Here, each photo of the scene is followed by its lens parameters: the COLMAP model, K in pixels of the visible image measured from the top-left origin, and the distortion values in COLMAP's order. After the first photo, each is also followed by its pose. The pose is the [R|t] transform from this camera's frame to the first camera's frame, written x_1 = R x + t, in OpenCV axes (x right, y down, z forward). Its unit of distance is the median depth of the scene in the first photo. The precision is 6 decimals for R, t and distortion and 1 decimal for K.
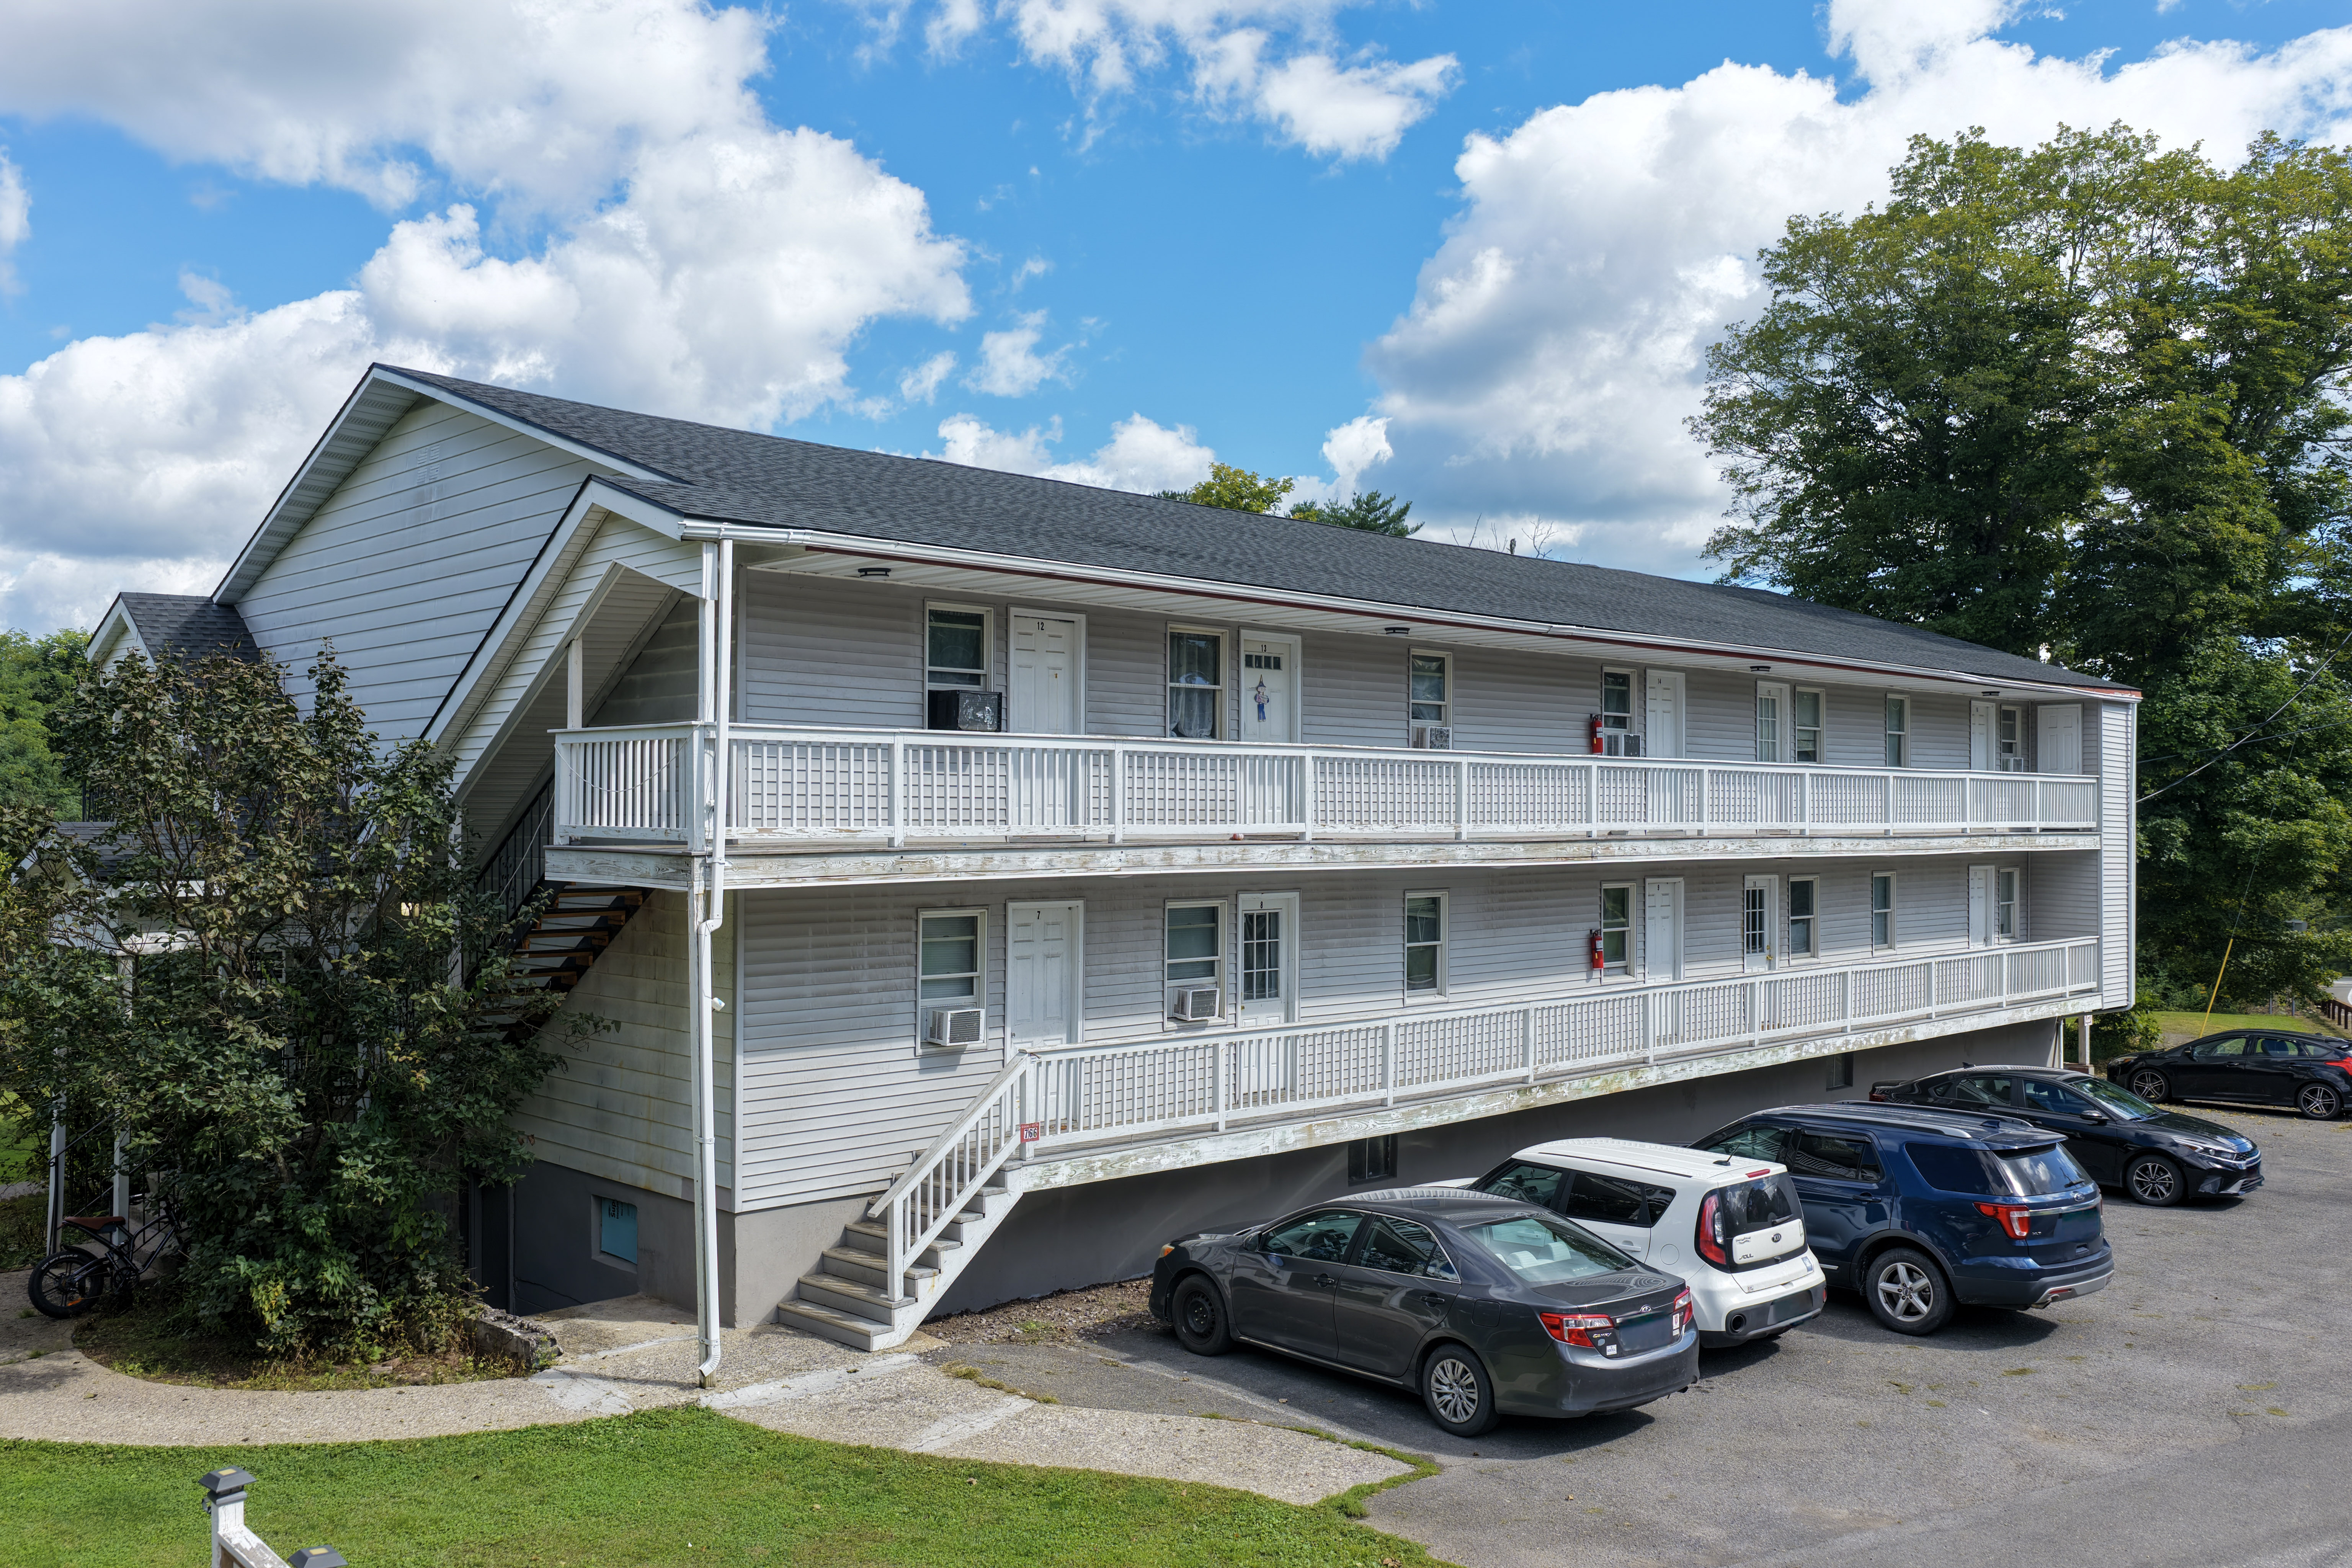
lens RADIAL K [[1967.6, 0, 1166.1], [0, 1967.6, 784.0], [0, 0, 1]] dist [-0.004290, -0.001168]
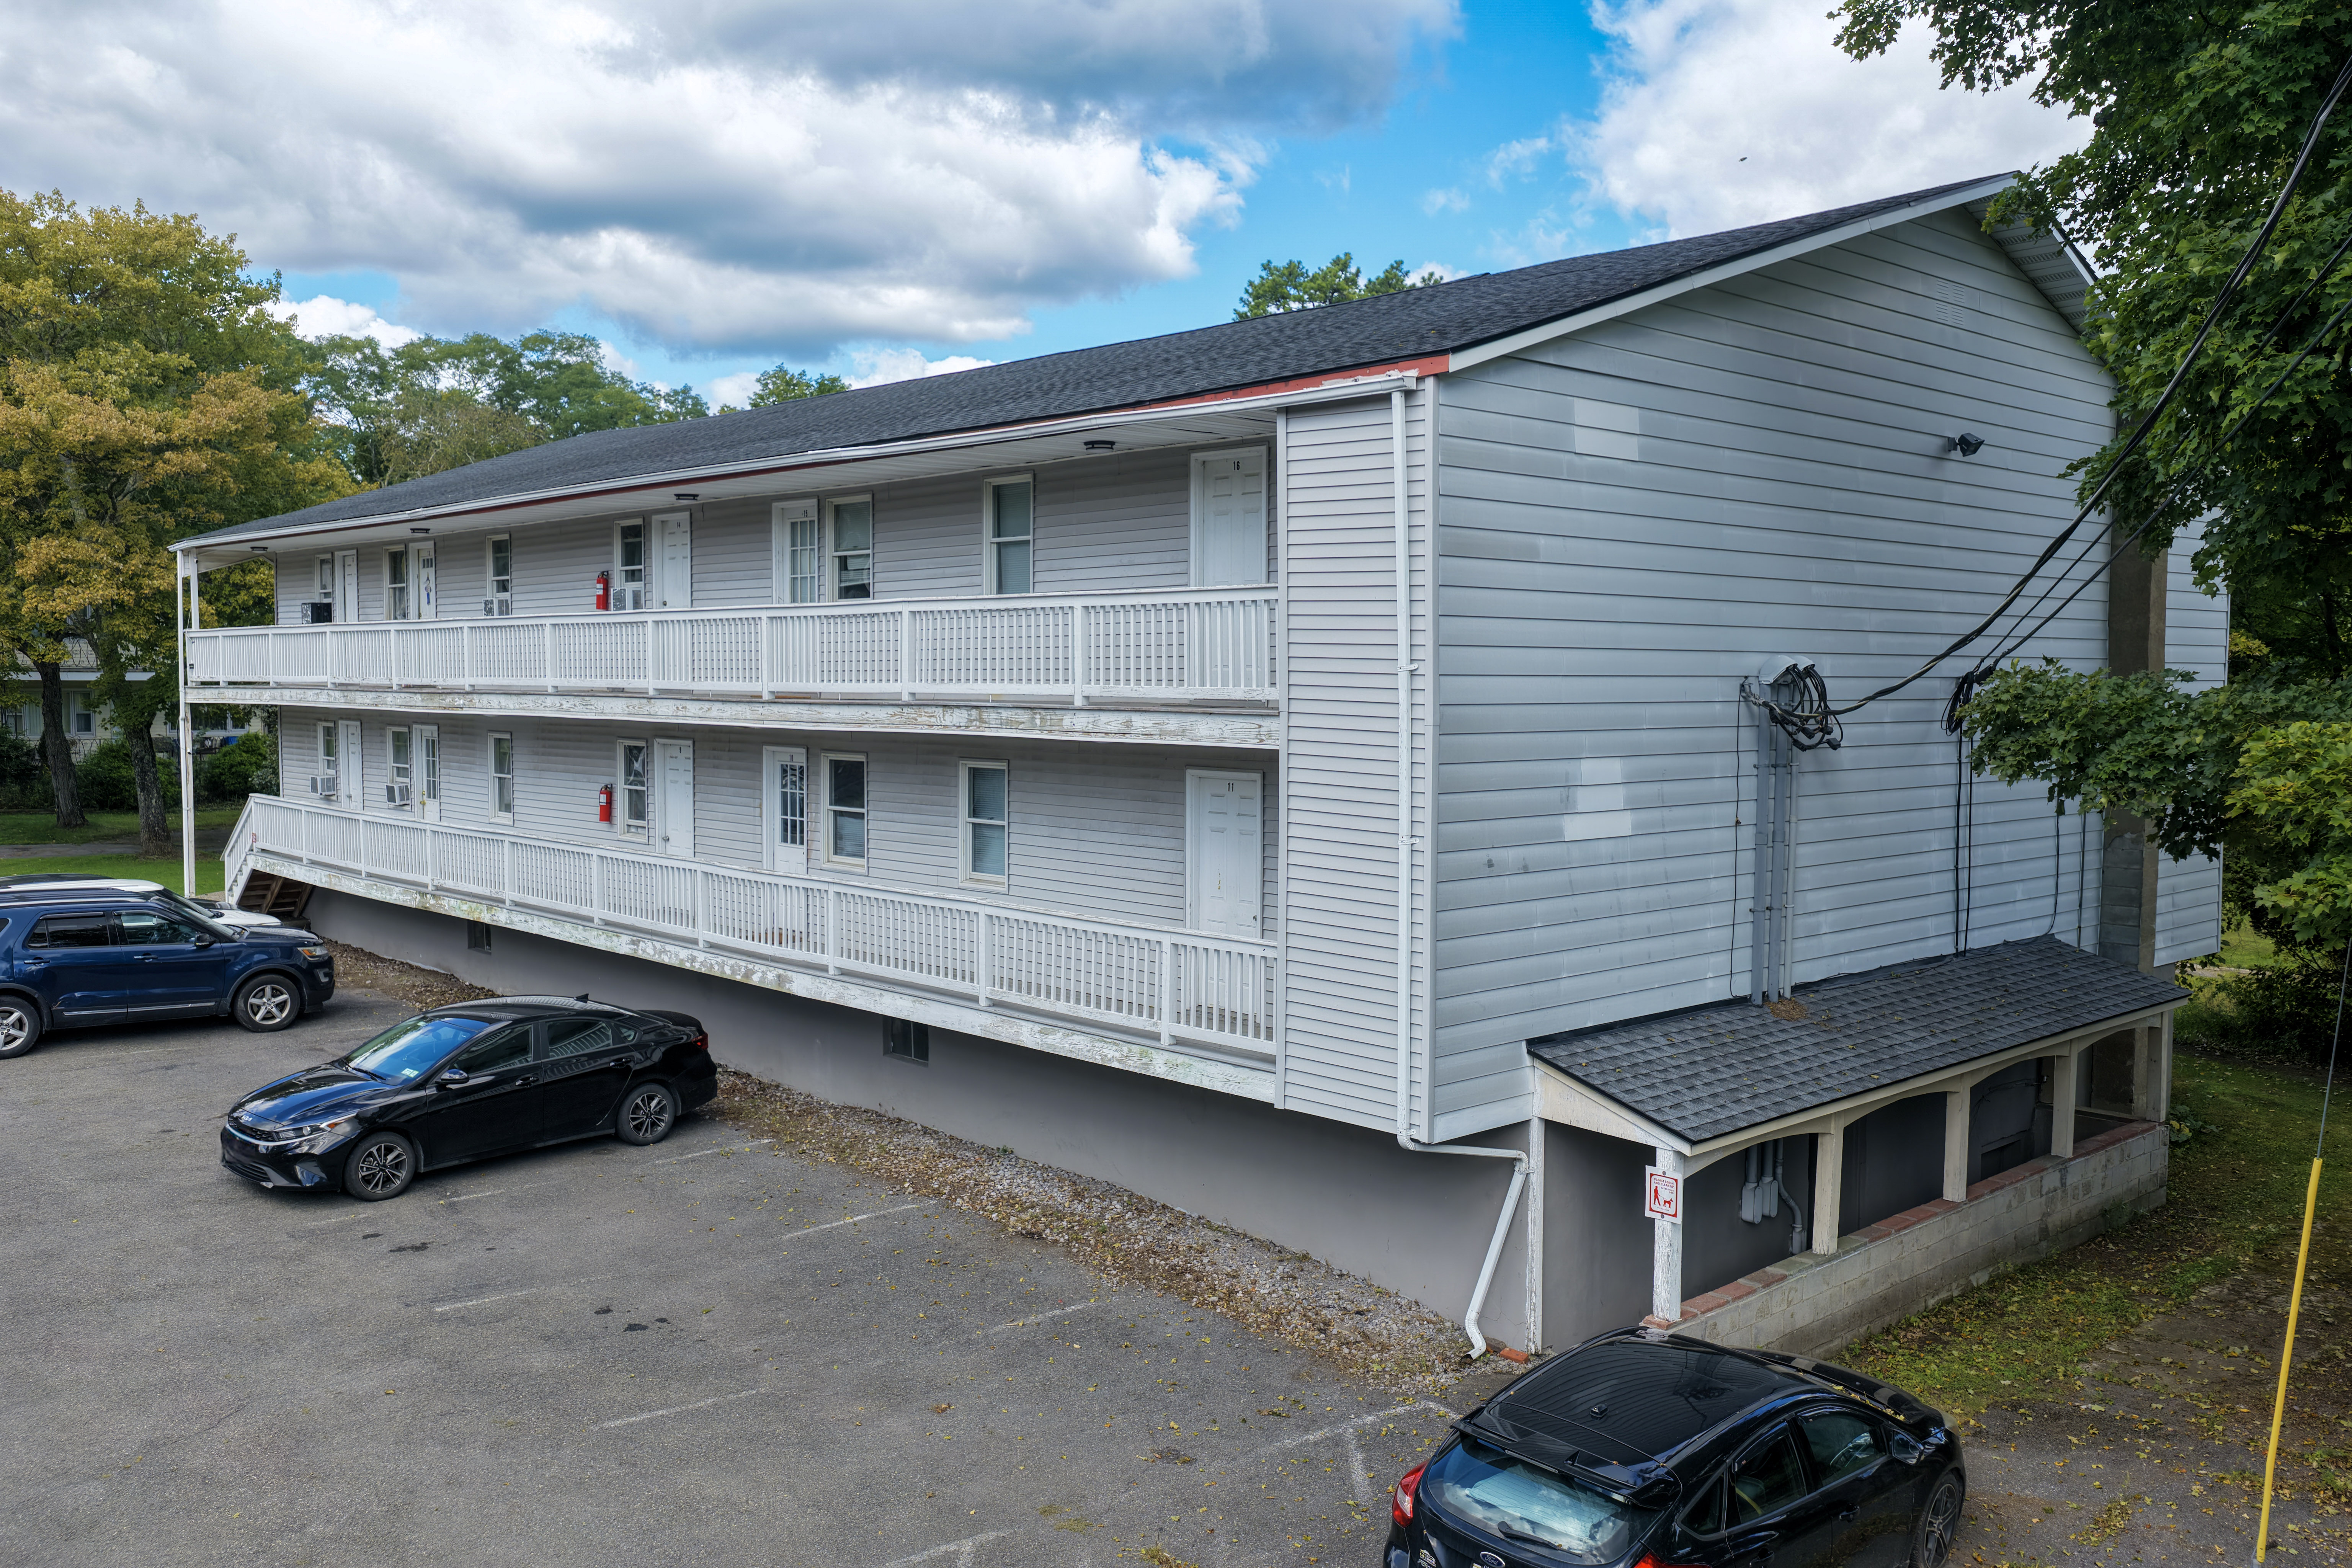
lens RADIAL K [[1967.6, 0, 1166.3], [0, 1967.6, 788.8], [0, 0, 1]] dist [-0.004290, -0.001168]
pose [[0.006939, 0.049587, -0.998746, 1.158237], [0.002017, 0.998767, 0.049602, 0.024986], [0.999974, -0.002358, 0.006831, 1.209536]]
